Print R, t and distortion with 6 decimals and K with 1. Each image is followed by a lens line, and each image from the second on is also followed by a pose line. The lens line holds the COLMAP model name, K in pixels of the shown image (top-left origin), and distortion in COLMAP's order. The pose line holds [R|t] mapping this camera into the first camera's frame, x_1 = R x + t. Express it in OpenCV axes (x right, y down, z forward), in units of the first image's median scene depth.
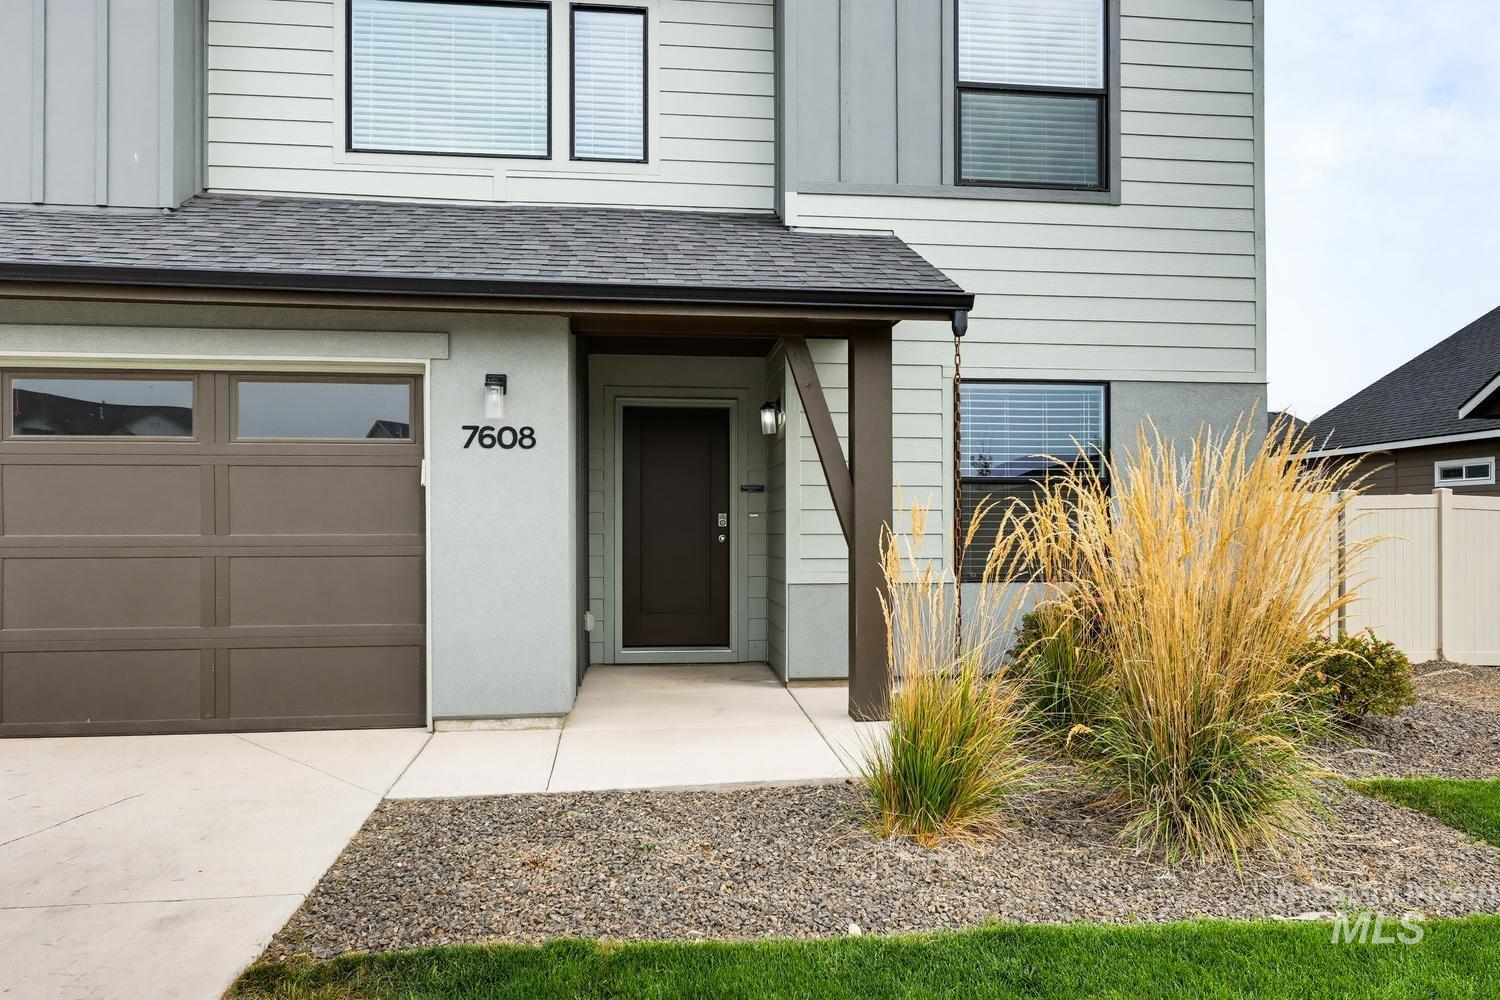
lens RADIAL K [[947.7, 0, 754.8], [0, 947.7, 493.4], [0, 0, 1]] dist [0.001604, -0.000161]
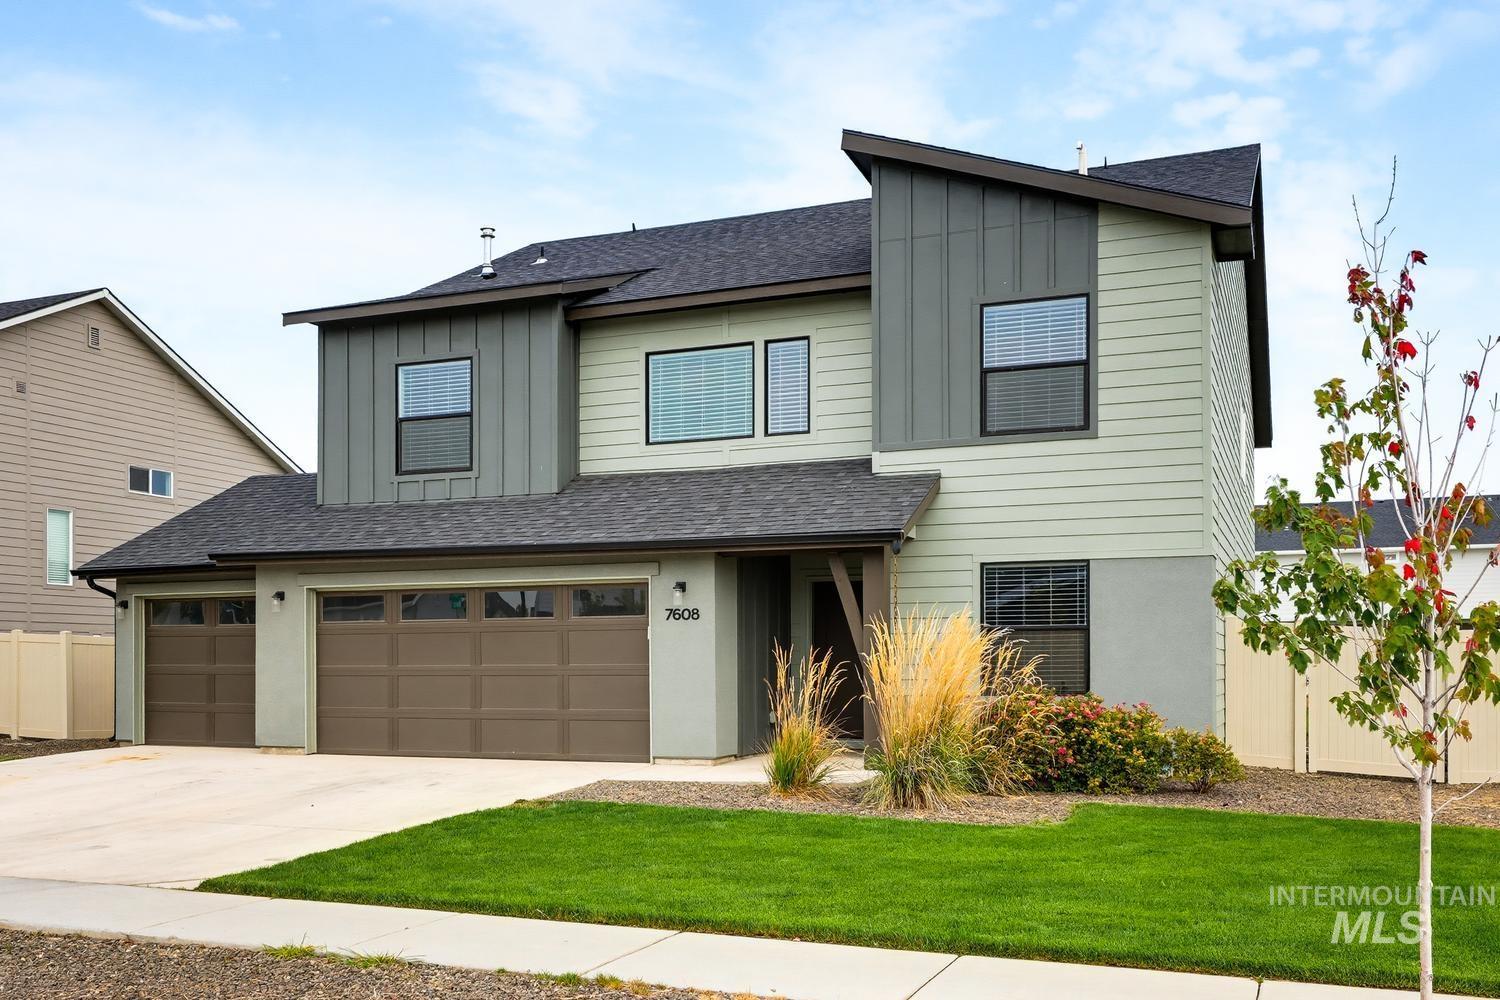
lens RADIAL K [[1352.2, 0, 750.0], [0, 1352.2, 500.0], [0, 0, 1]] dist [0.001408, -0.000095]
pose [[0.881172, -0.061118, -0.468829, 0.891376], [0.011463, 0.994080, -0.108046, 0.007790], [0.472657, 0.089833, 0.876656, -1.069300]]
